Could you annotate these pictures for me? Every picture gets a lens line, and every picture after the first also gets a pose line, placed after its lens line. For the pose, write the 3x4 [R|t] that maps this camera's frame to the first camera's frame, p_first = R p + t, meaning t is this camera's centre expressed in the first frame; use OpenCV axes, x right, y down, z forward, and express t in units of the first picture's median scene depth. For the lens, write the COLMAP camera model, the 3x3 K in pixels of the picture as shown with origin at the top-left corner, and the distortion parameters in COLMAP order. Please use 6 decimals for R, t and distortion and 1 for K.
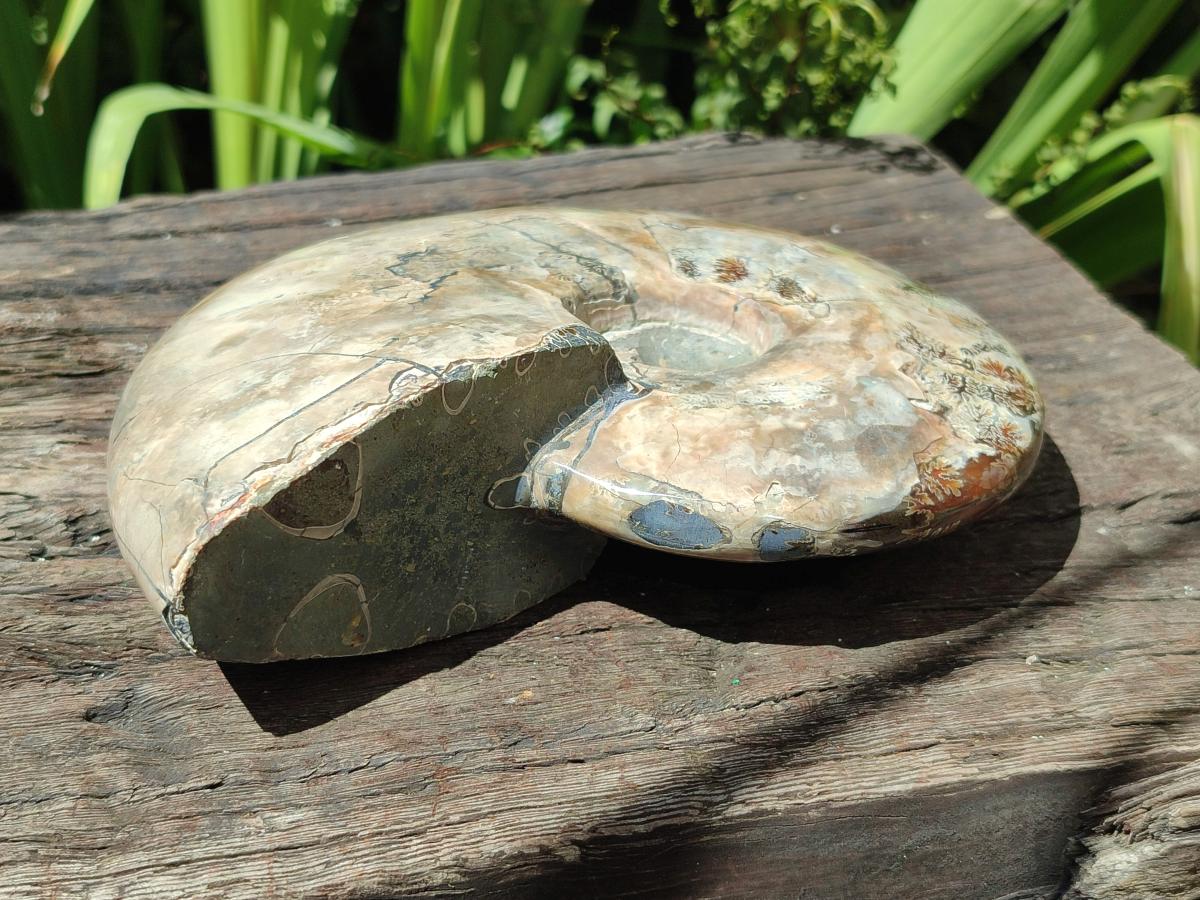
lens RADIAL K [[1765.6, 0, 592.8], [0, 1765.6, 448.0], [0, 0, 1]] dist [0.353594, -2.540191]
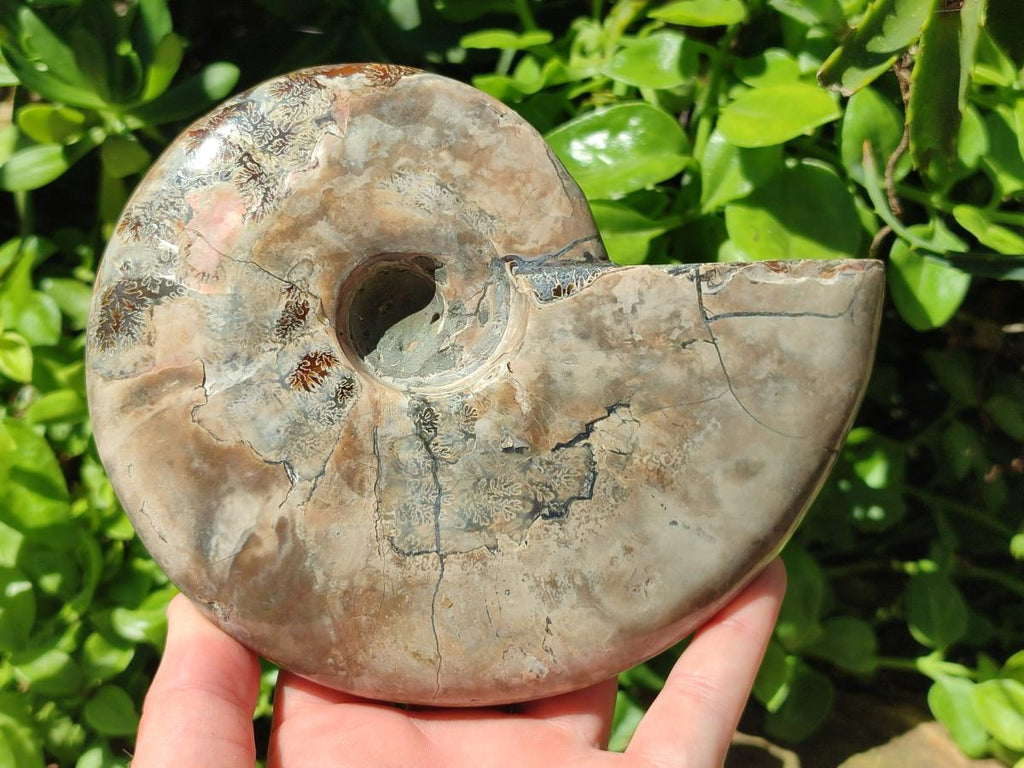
lens RADIAL K [[1506.6, 0, 505.9], [0, 1506.6, 382.3], [0, 0, 1]] dist [0.353594, -2.540191]
pose [[-0.770637, -0.632612, -0.076948, 0.059083], [0.186594, -0.339444, 0.921933, -1.095834], [-0.609345, 0.696117, 0.379630, 0.638609]]
